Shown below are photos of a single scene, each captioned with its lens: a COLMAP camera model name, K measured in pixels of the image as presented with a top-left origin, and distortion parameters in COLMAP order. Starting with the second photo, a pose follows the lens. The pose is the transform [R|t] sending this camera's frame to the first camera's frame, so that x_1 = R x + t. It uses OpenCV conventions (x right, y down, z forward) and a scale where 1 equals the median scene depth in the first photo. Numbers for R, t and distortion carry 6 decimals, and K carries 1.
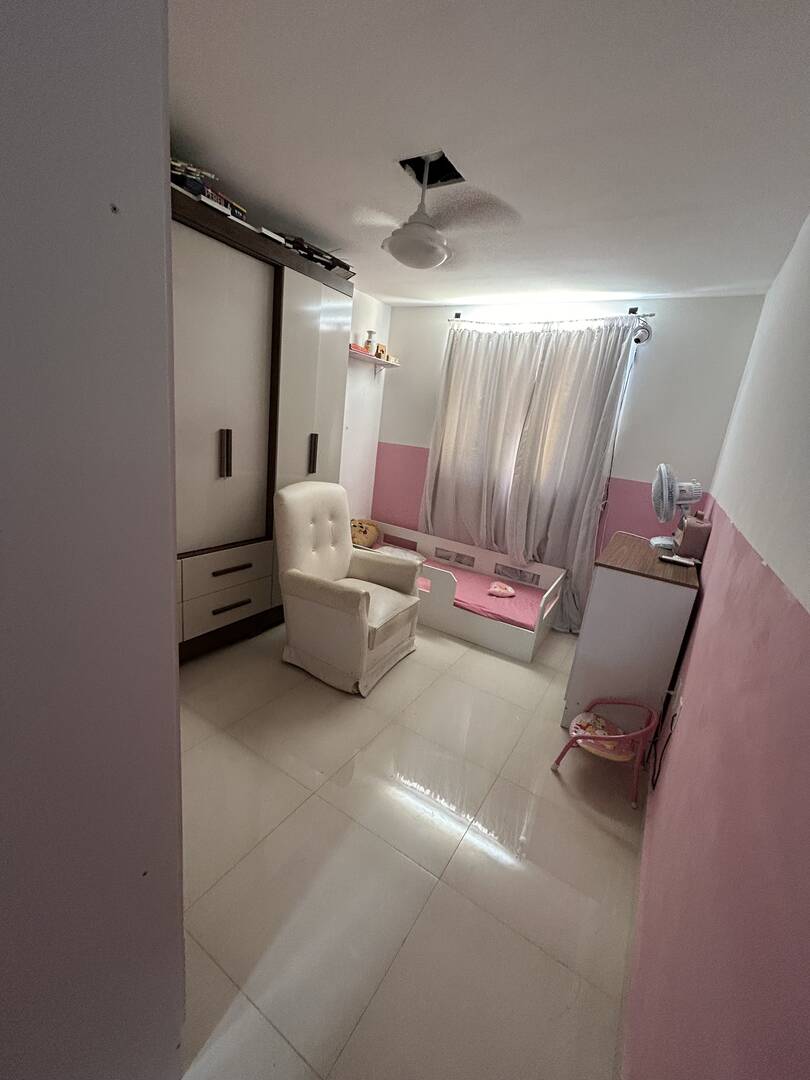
lens RADIAL K [[436.6, 0, 406.9], [0, 436.6, 536.7], [0, 0, 1]] dist [-0.010697, 0.006387]
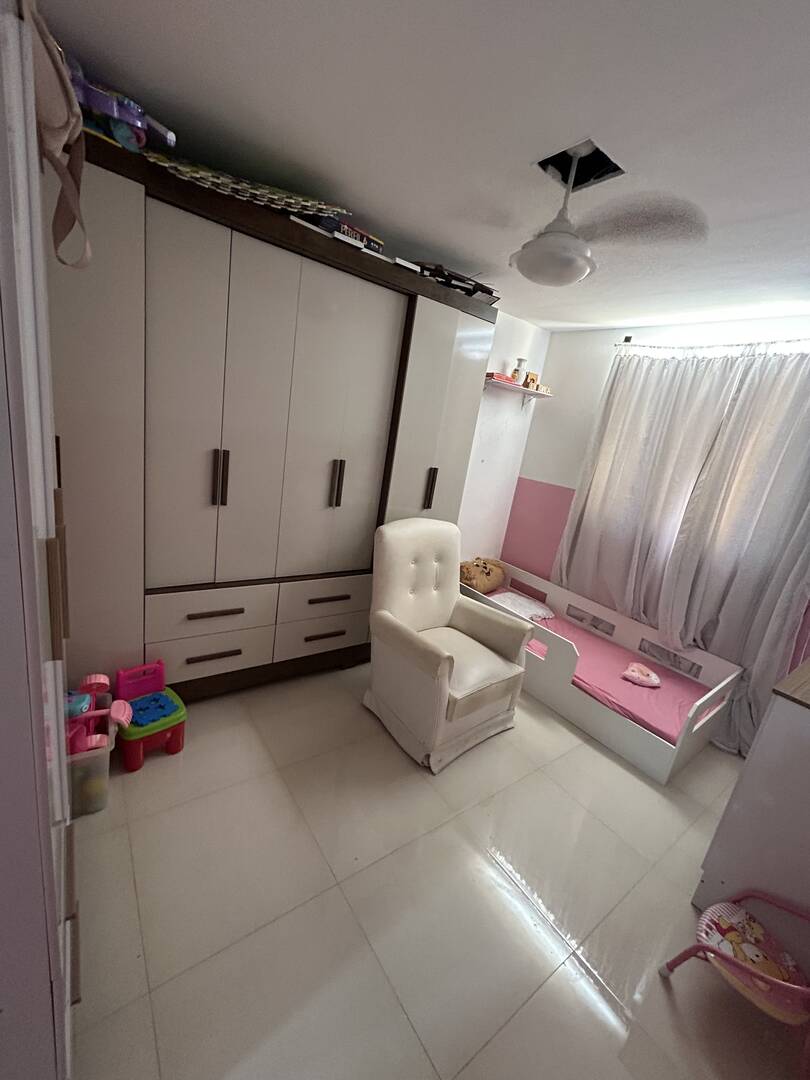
lens RADIAL K [[436.6, 0, 406.9], [0, 436.6, 536.7], [0, 0, 1]] dist [-0.010697, 0.006387]
pose [[0.927951, 0.125022, -0.351109, 0.076124], [-0.142334, 0.989532, -0.023827, -0.055165], [0.344454, 0.072085, 0.936032, 0.104843]]
